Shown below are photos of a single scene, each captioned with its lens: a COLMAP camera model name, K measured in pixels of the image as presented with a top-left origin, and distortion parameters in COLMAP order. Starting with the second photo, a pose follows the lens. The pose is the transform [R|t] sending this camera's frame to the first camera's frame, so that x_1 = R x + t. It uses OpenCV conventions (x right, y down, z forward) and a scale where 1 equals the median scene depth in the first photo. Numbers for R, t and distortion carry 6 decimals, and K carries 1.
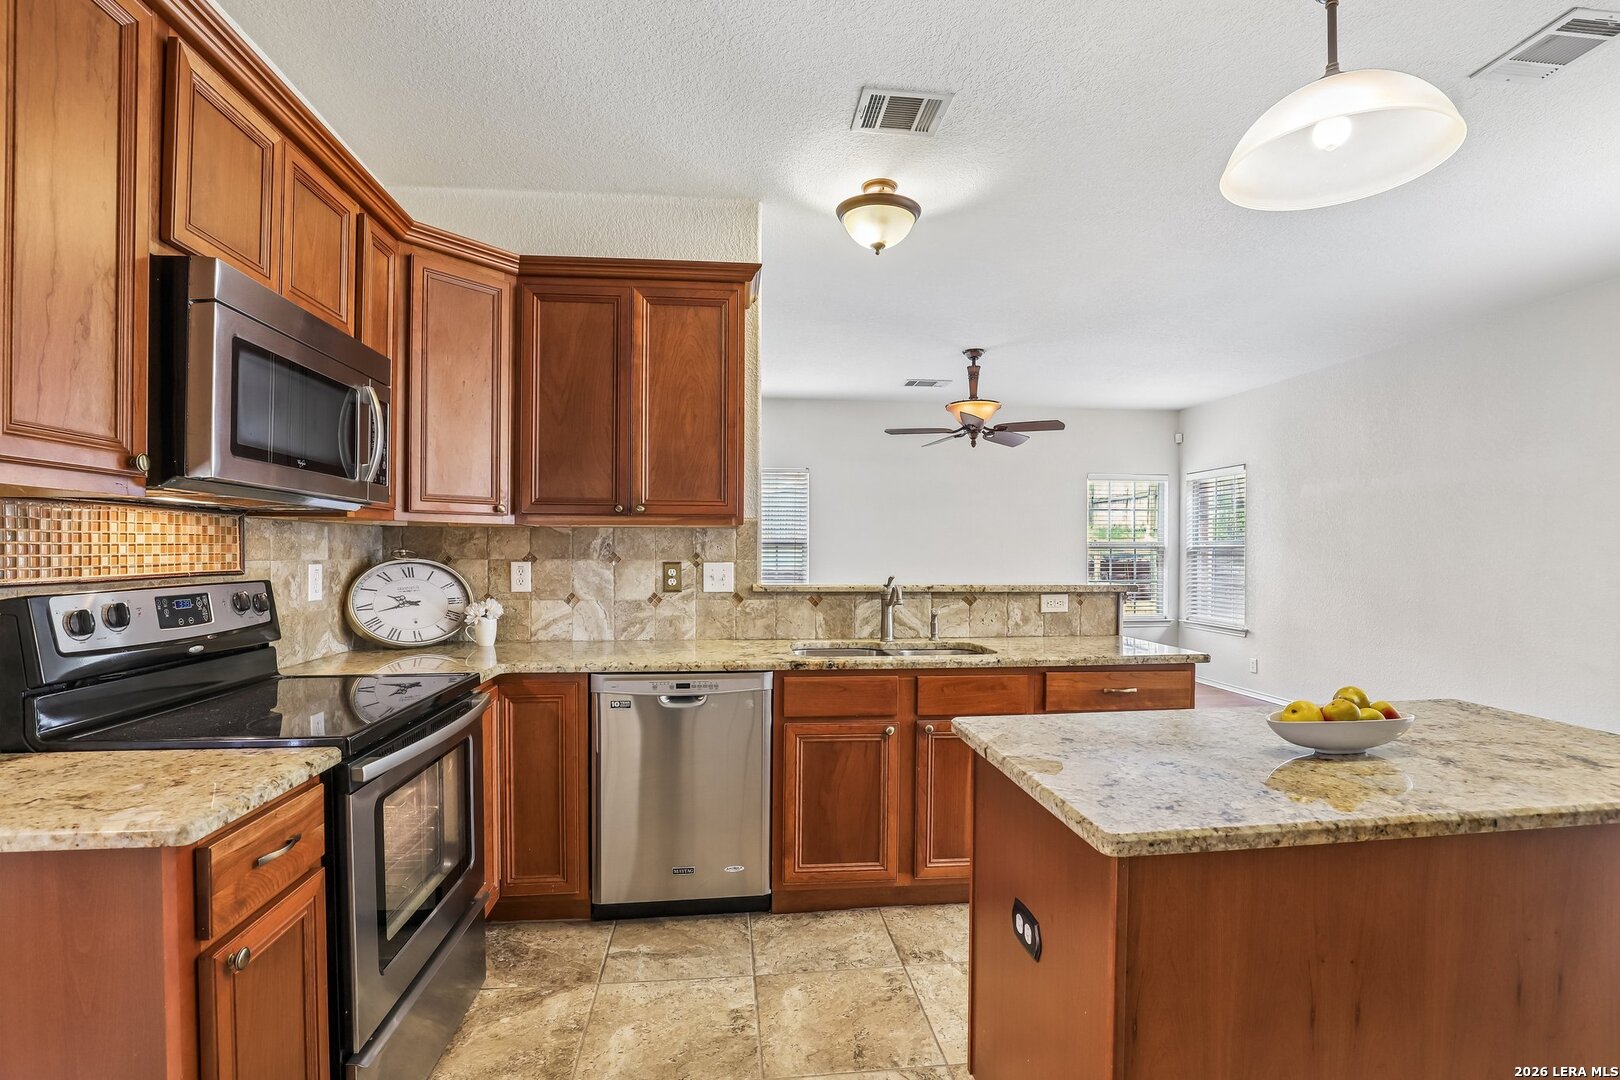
lens RADIAL K [[769.2, 0, 782.8], [0, 769.2, 552.7], [0, 0, 1]] dist [-0.023225, 0.000621]
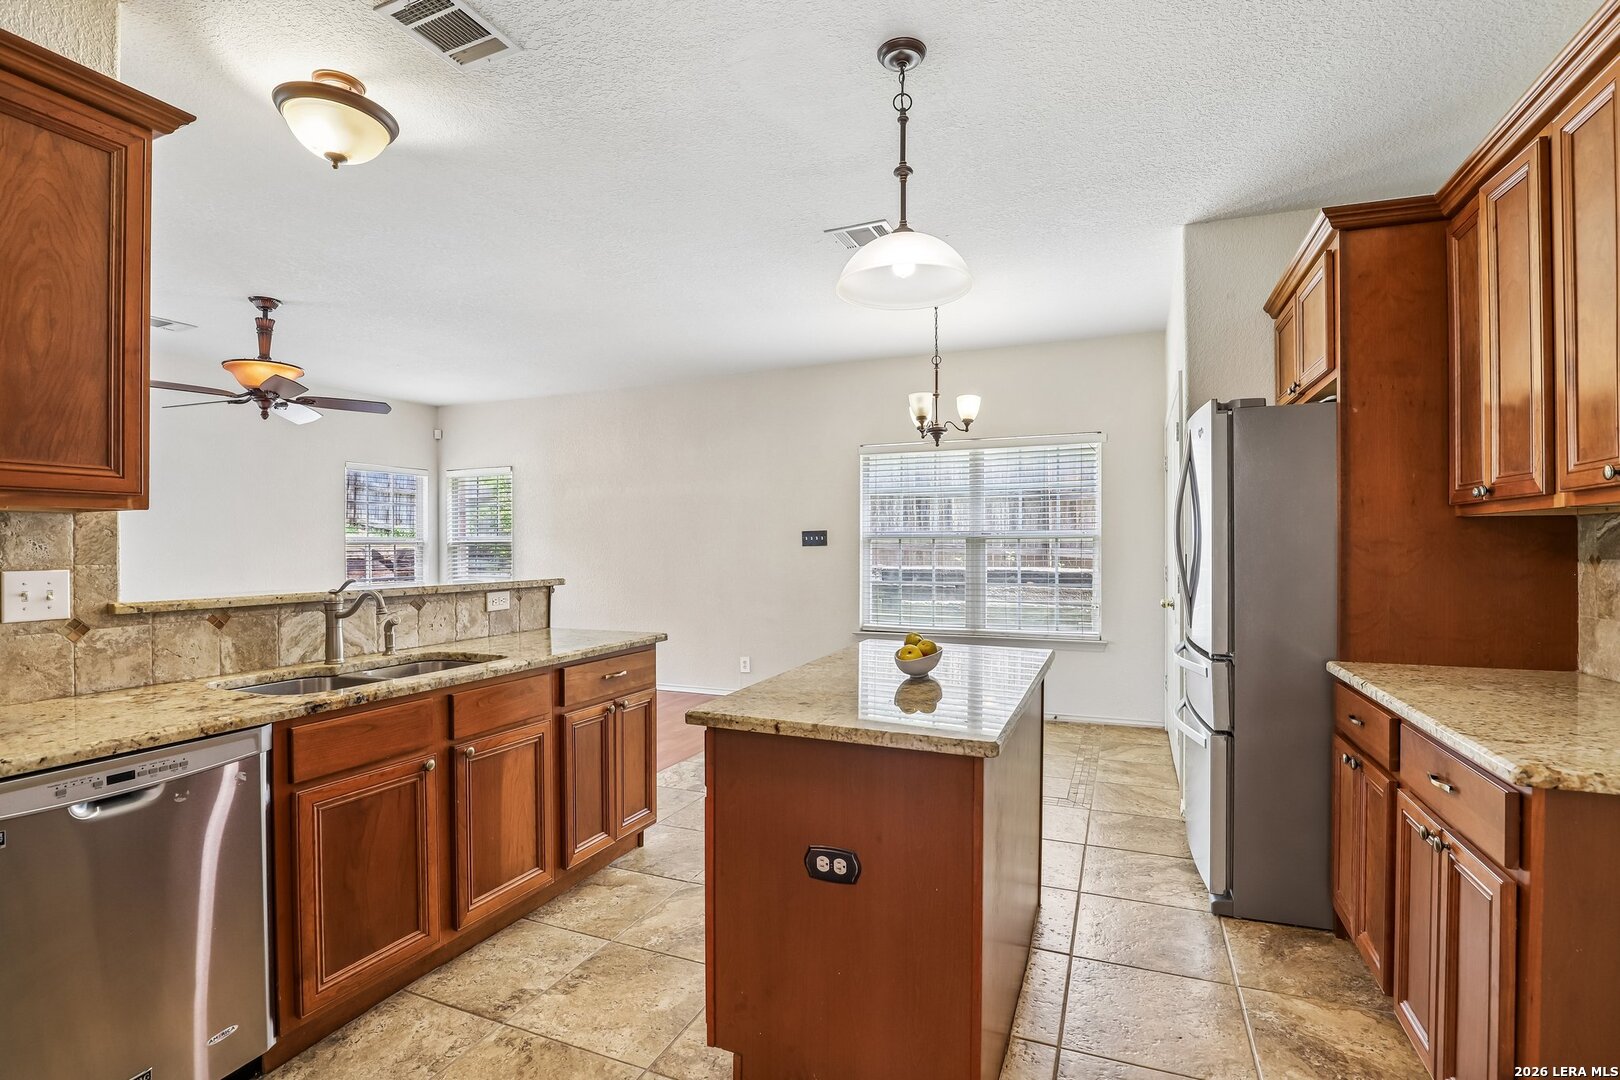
lens RADIAL K [[771.5, 0, 818.7], [0, 771.5, 545.9], [0, 0, 1]] dist [-0.034256, 0.009493]
pose [[0.465488, -0.007317, 0.885024, -0.323166], [0.010231, 0.999943, 0.002886, -0.001973], [-0.884995, 0.007711, 0.465537, 0.202961]]
